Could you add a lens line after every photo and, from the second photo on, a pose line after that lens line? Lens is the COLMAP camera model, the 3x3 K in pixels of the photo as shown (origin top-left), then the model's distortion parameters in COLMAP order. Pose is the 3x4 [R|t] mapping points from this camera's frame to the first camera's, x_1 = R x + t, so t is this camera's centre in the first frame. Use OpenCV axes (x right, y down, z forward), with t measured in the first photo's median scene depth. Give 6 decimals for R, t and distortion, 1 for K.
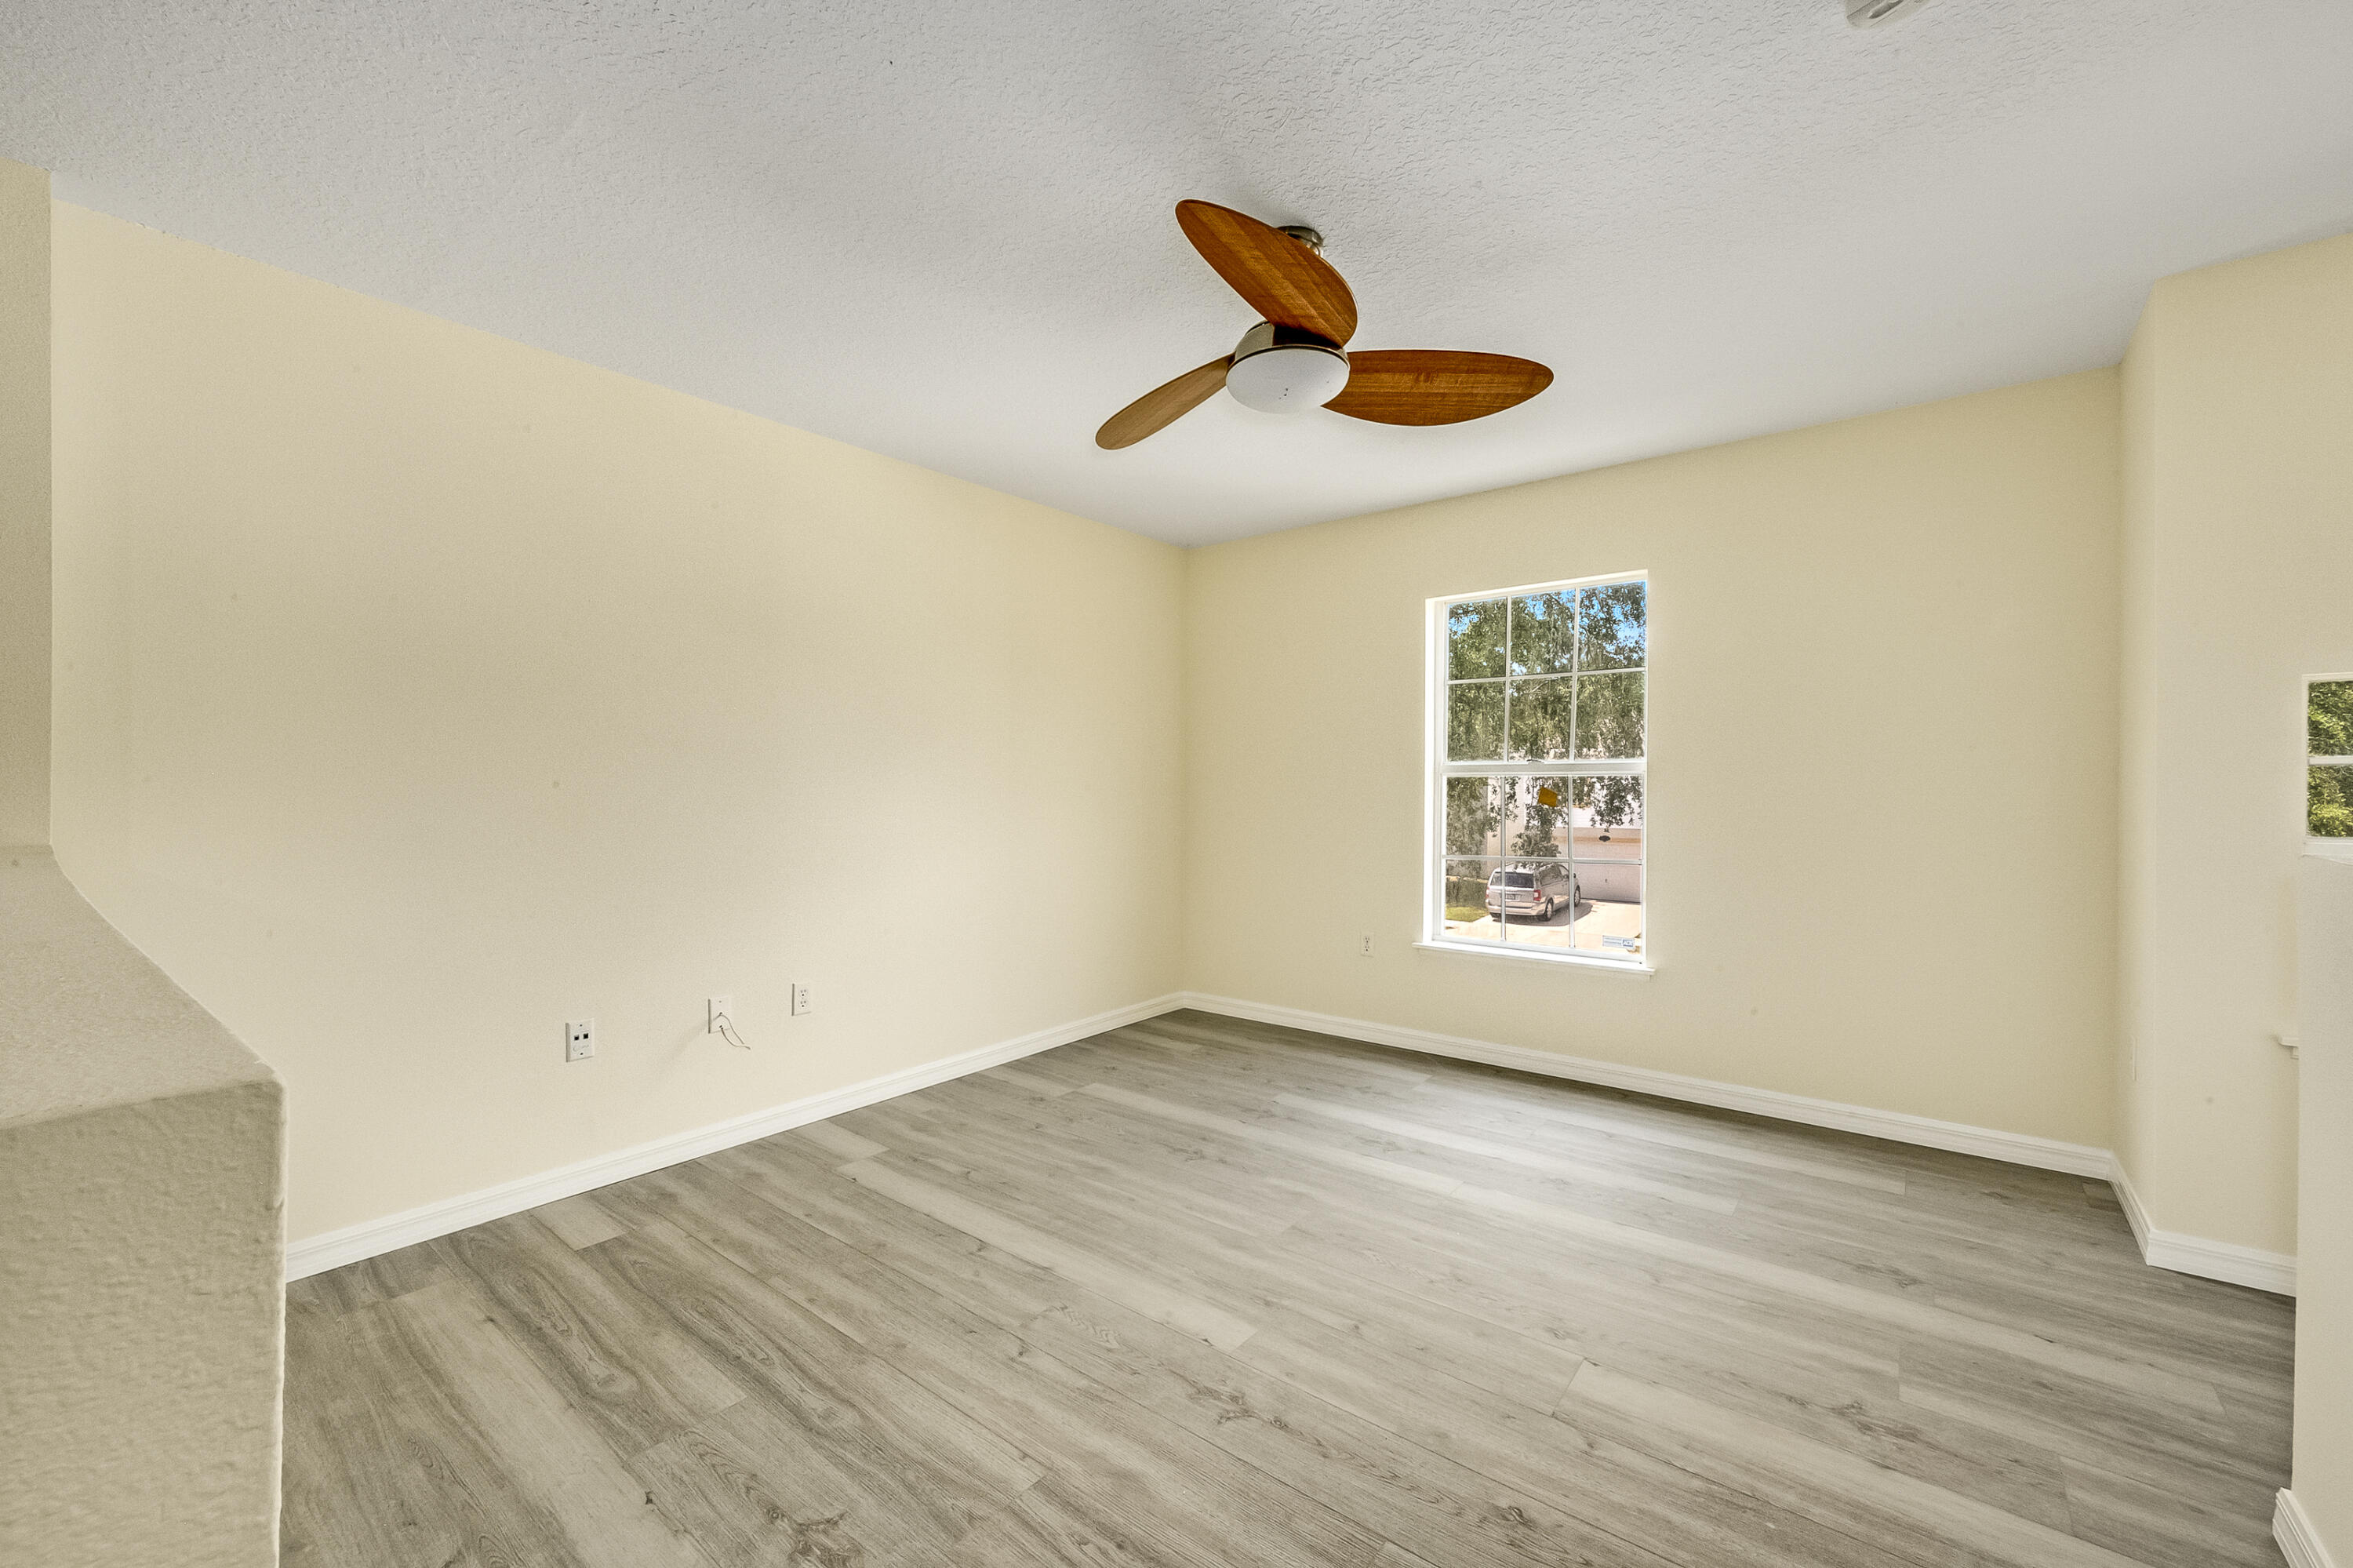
lens RADIAL K [[919.8, 0, 1176.5], [0, 919.8, 784.0], [0, 0, 1]] dist [0.000868, -0.000073]
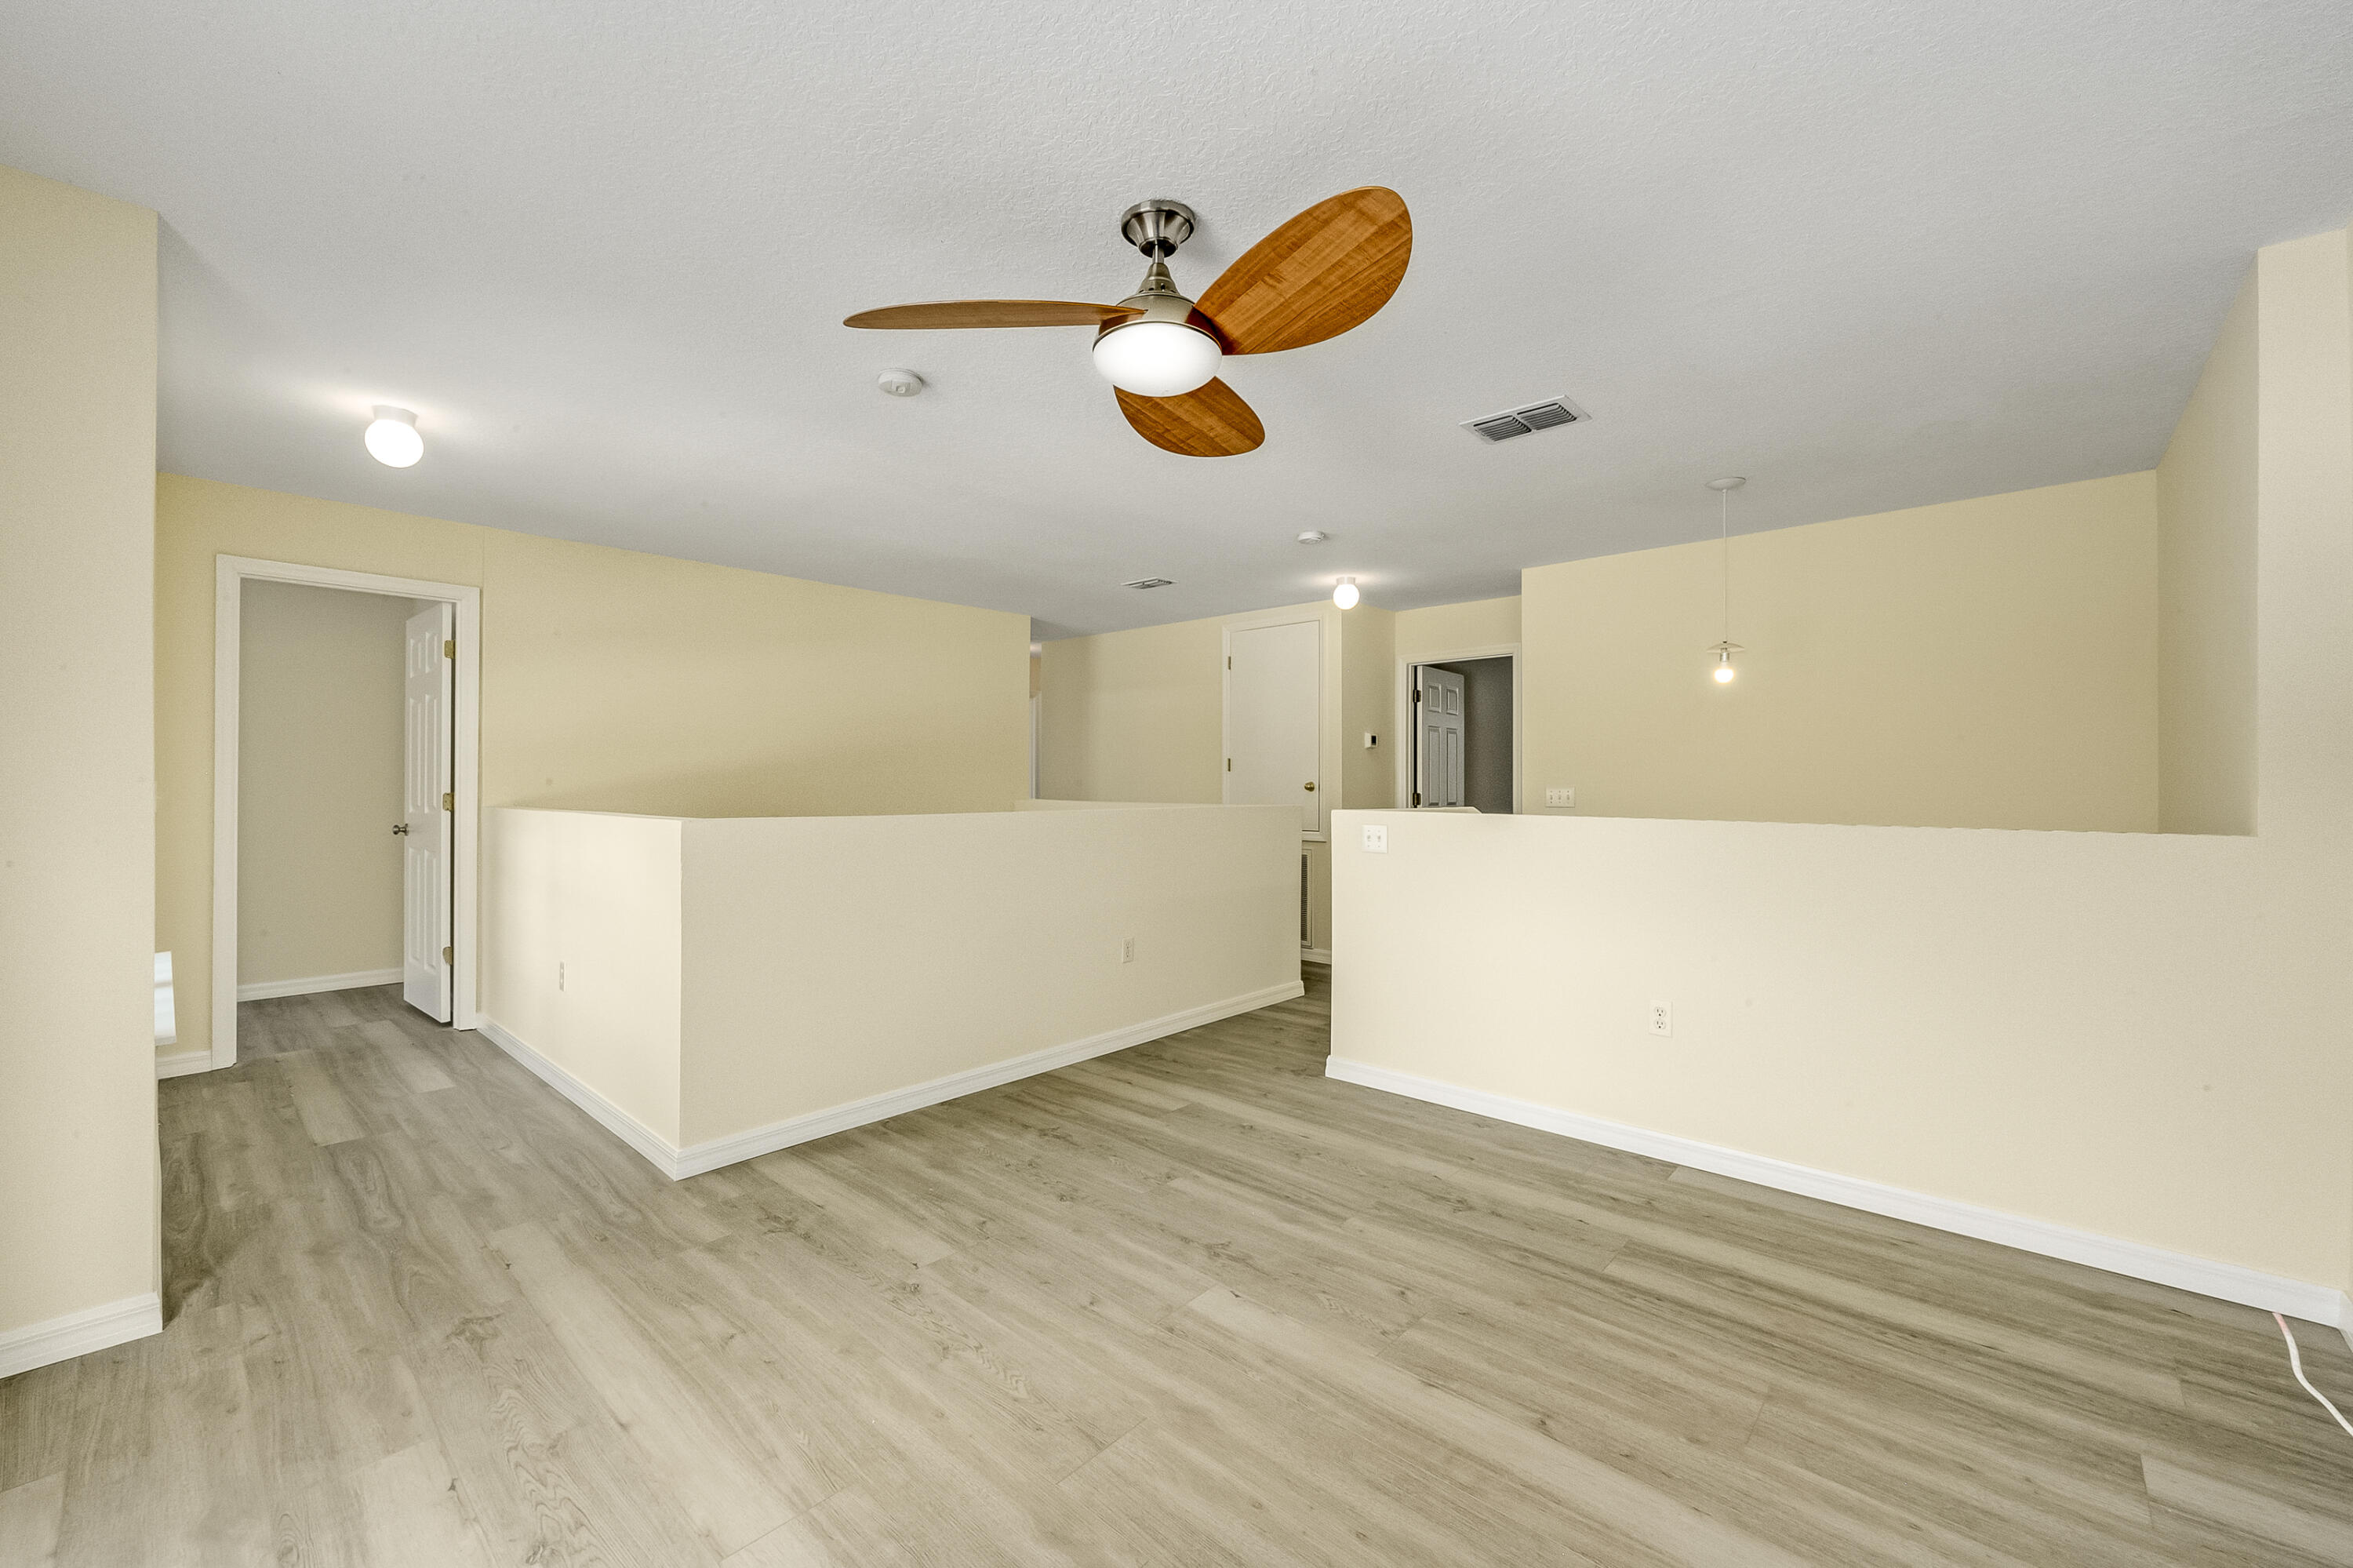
lens RADIAL K [[919.8, 0, 1176.5], [0, 919.8, 784.0], [0, 0, 1]] dist [0.000868, -0.000073]
pose [[-0.998412, 0.001781, 0.056305, 0.034605], [0.001912, 0.999996, 0.002286, -0.002613], [-0.056300, 0.002390, -0.998411, 1.768742]]
